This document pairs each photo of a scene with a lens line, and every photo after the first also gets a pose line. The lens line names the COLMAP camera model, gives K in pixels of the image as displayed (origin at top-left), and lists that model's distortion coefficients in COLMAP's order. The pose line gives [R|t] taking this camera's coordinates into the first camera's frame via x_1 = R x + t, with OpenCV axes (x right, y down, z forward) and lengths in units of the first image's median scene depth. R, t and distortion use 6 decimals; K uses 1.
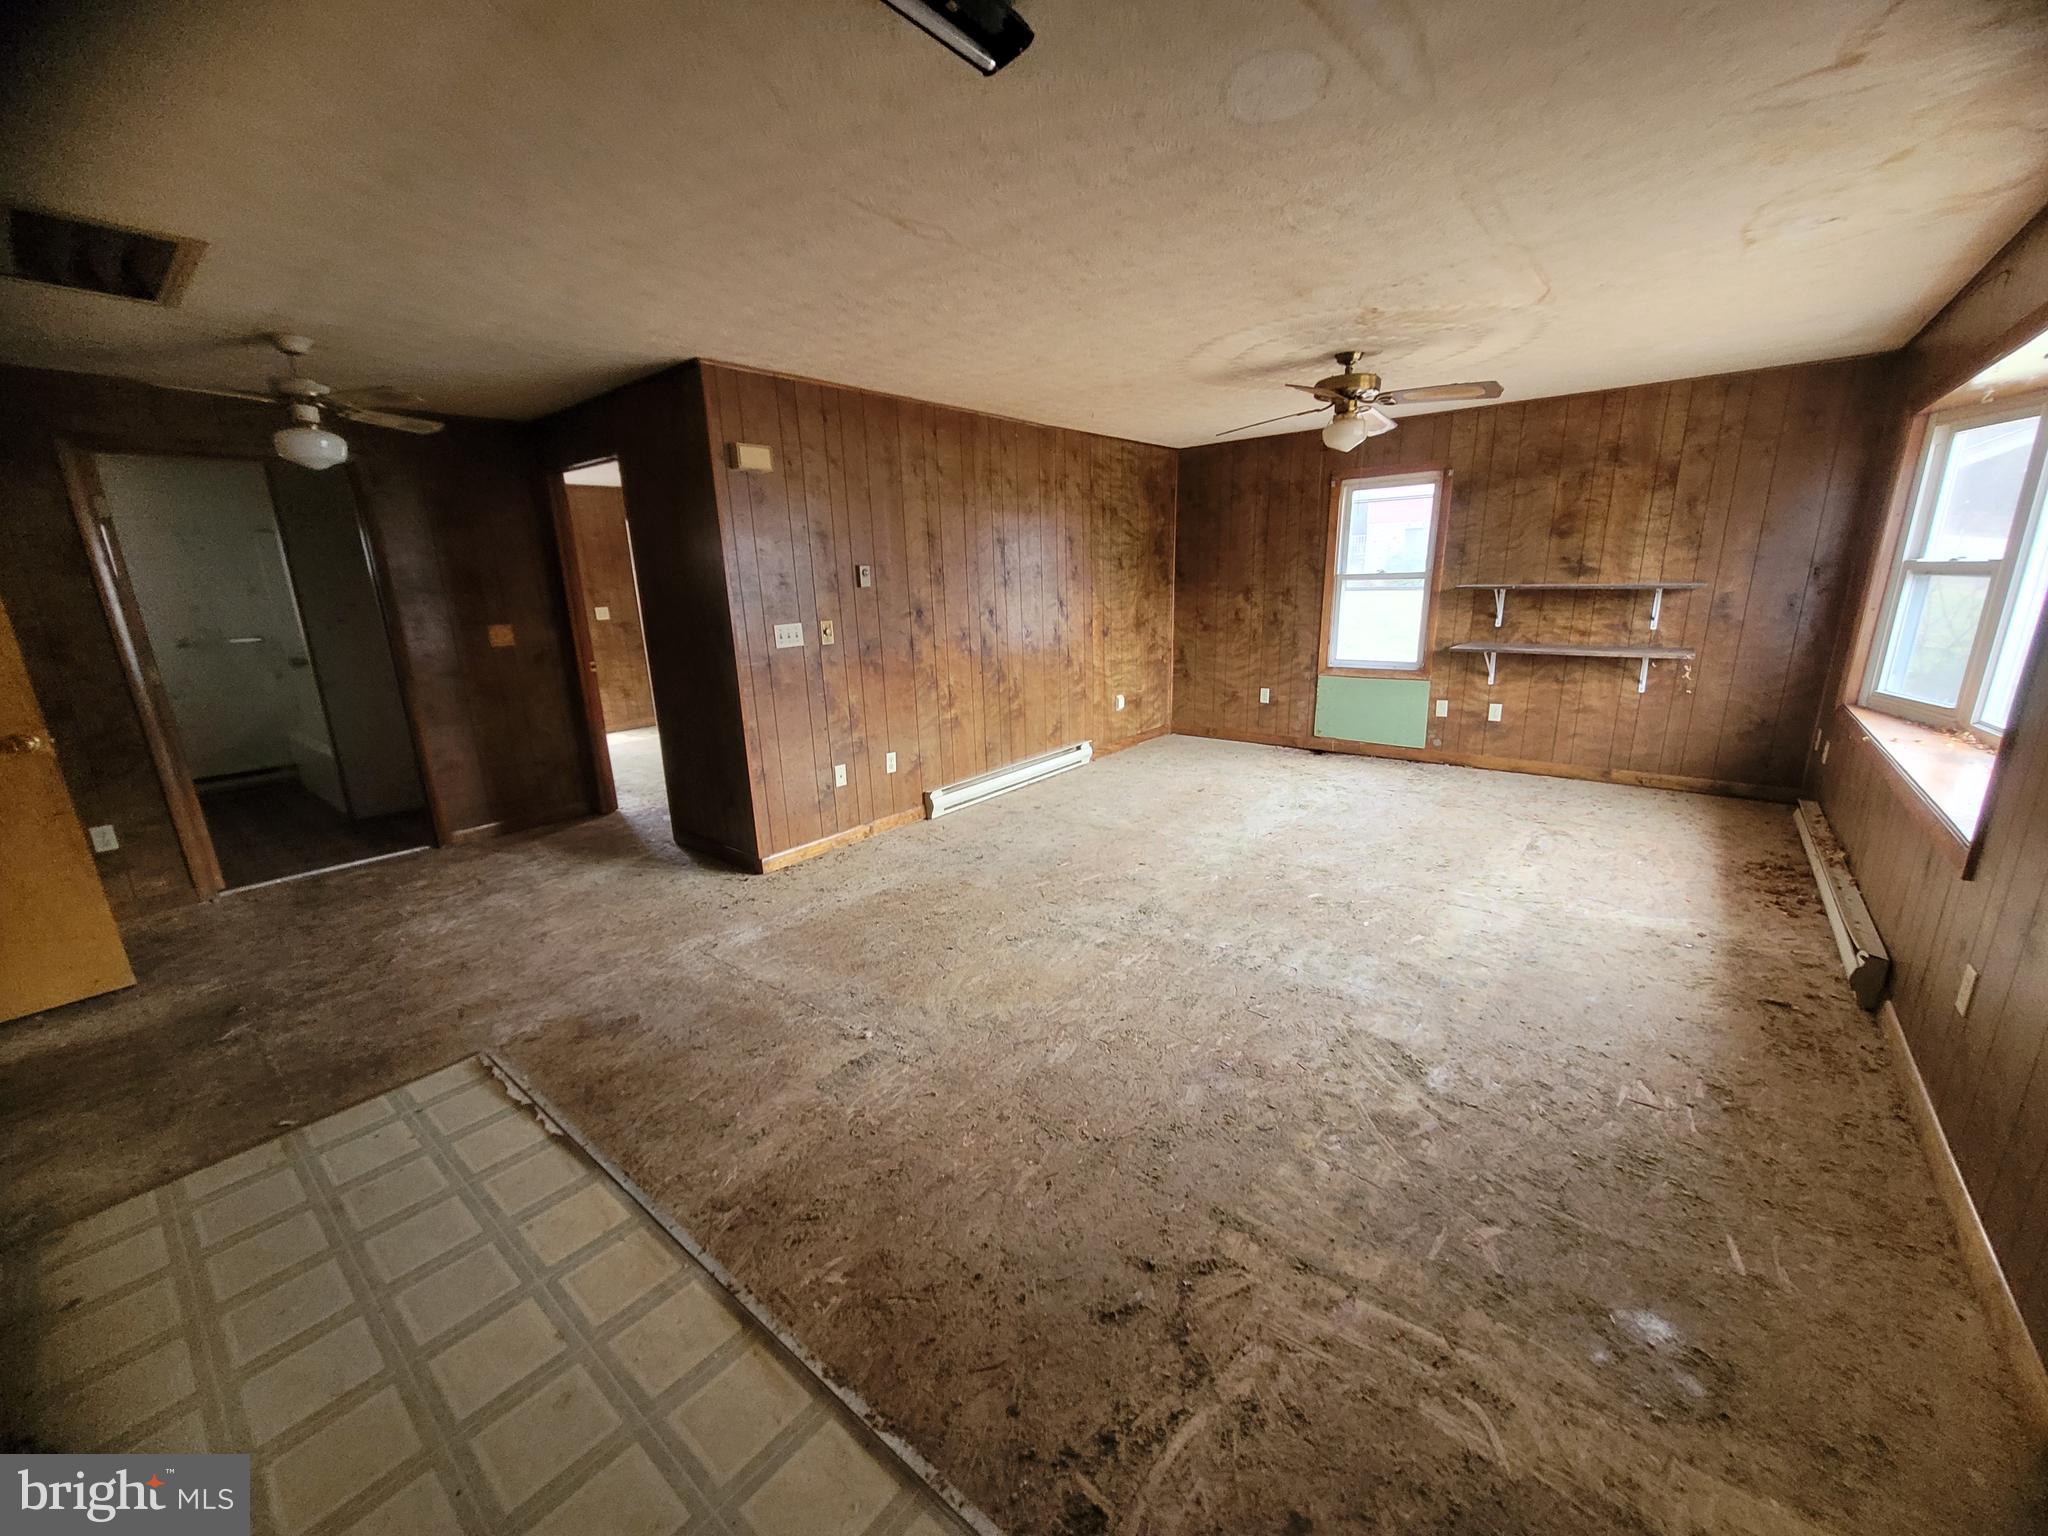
lens RADIAL K [[792.5, 0, 1025.7], [0, 792.5, 768.8], [0, 0, 1]] dist [-0.001536, -0.000201]
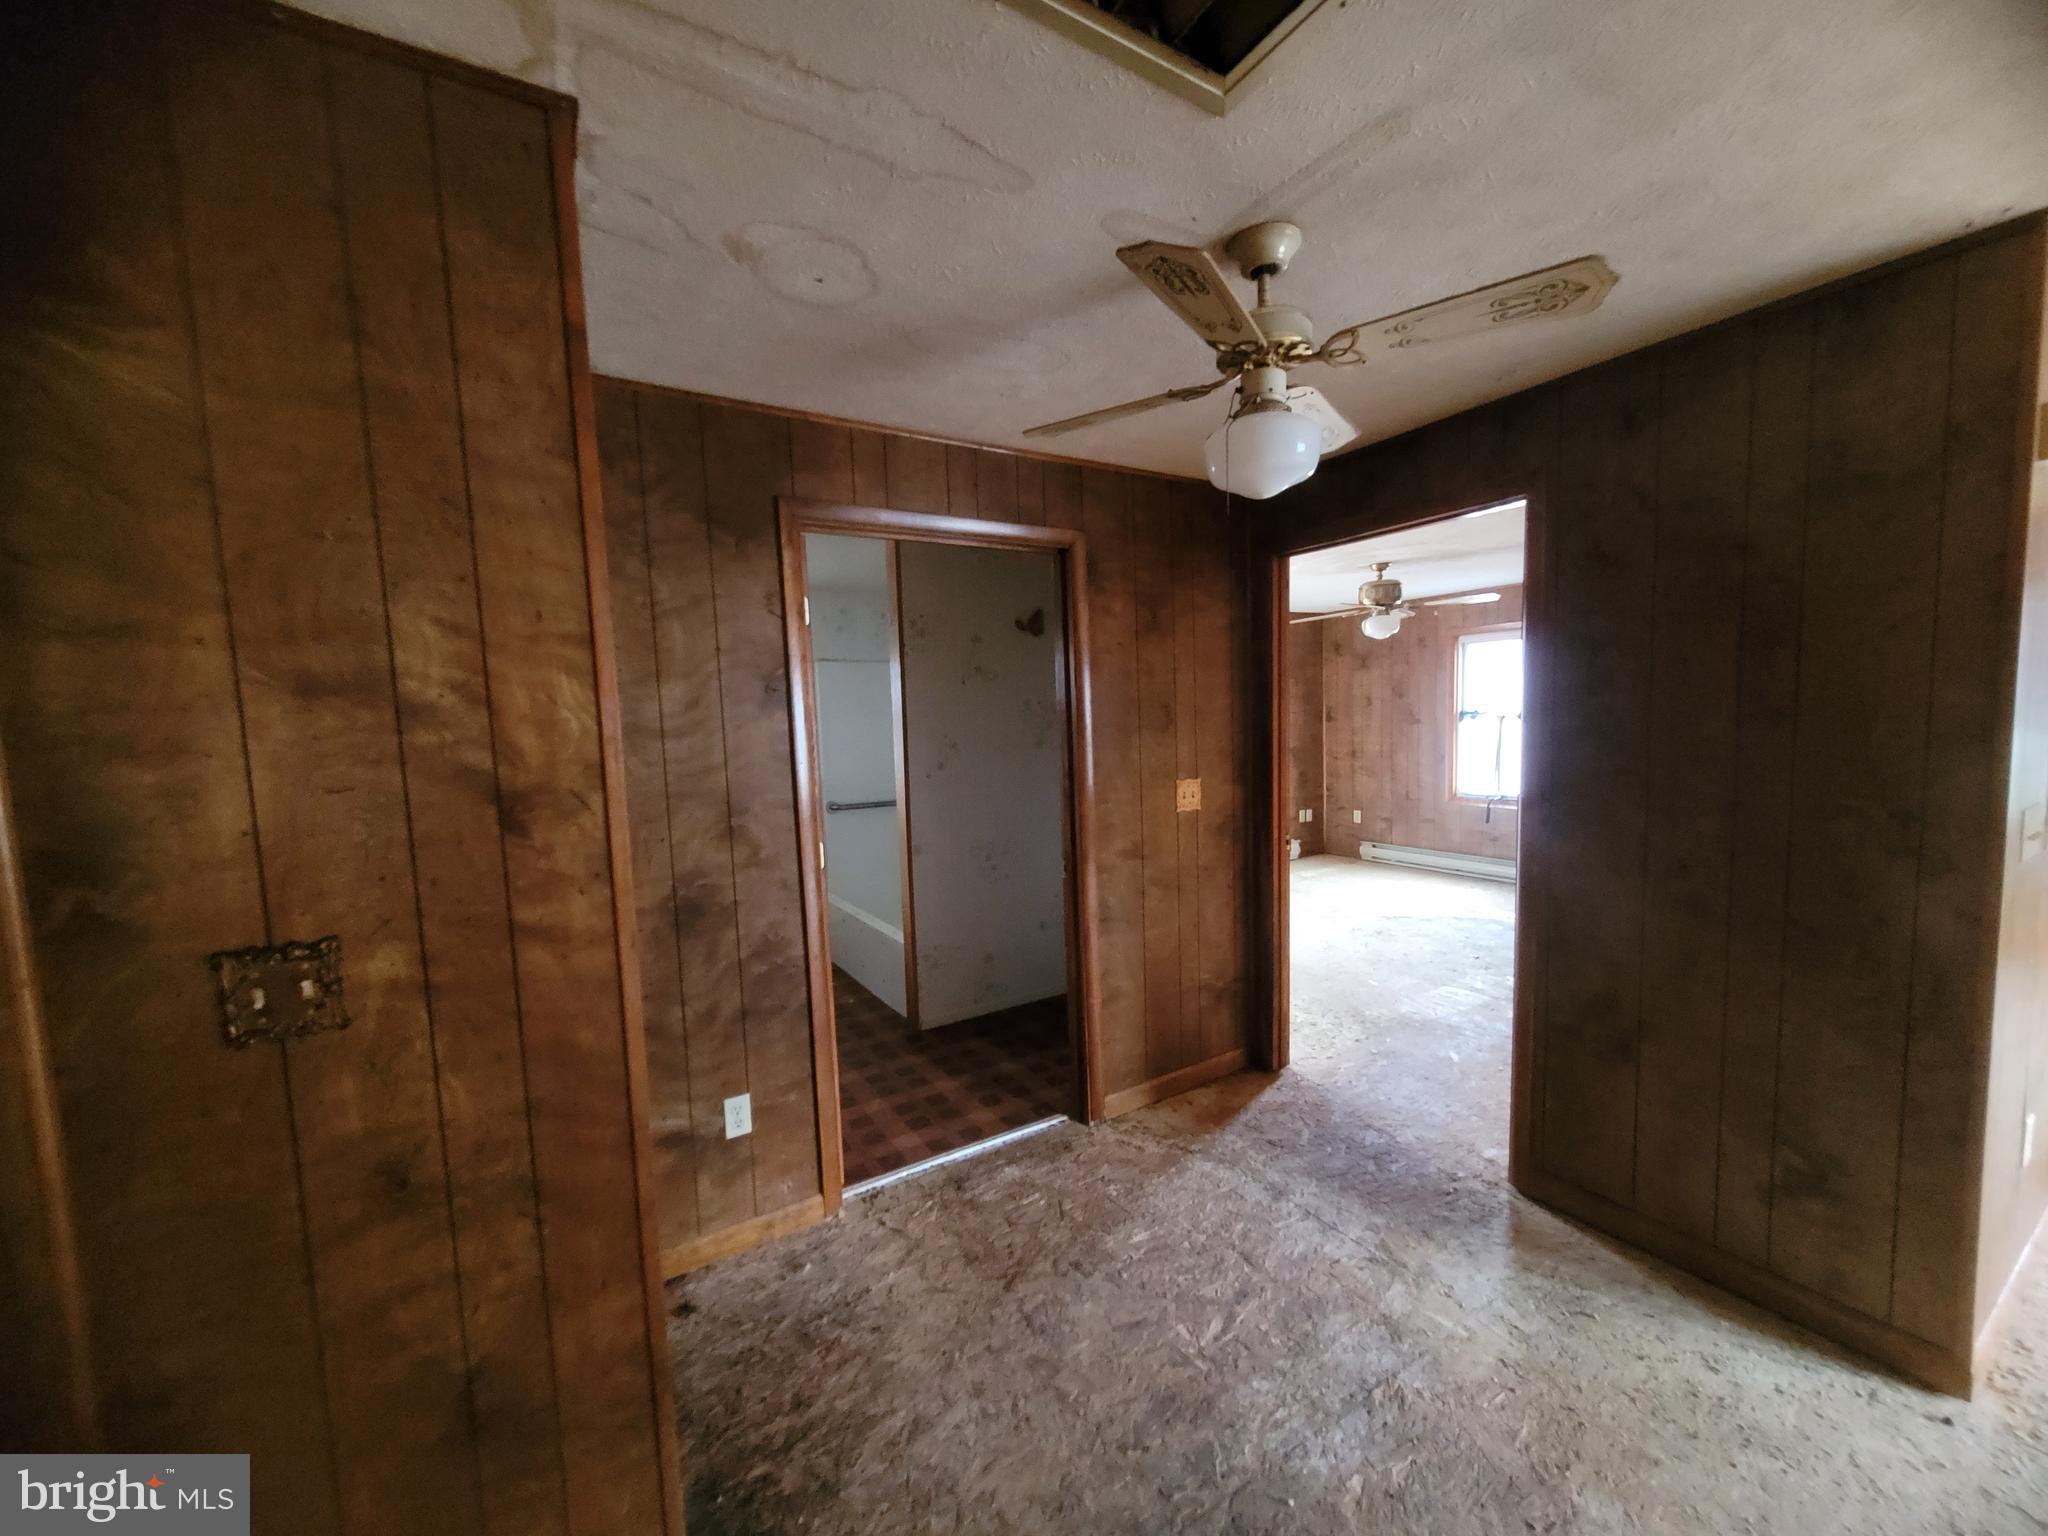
lens RADIAL K [[792.5, 0, 1026.7], [0, 792.5, 776.8], [0, 0, 1]] dist [-0.001536, -0.000201]
pose [[0.942013, 0.029090, -0.334312, -0.607847], [-0.079191, 0.987369, -0.137227, -0.087761], [0.326097, 0.155744, 0.932419, 0.364161]]
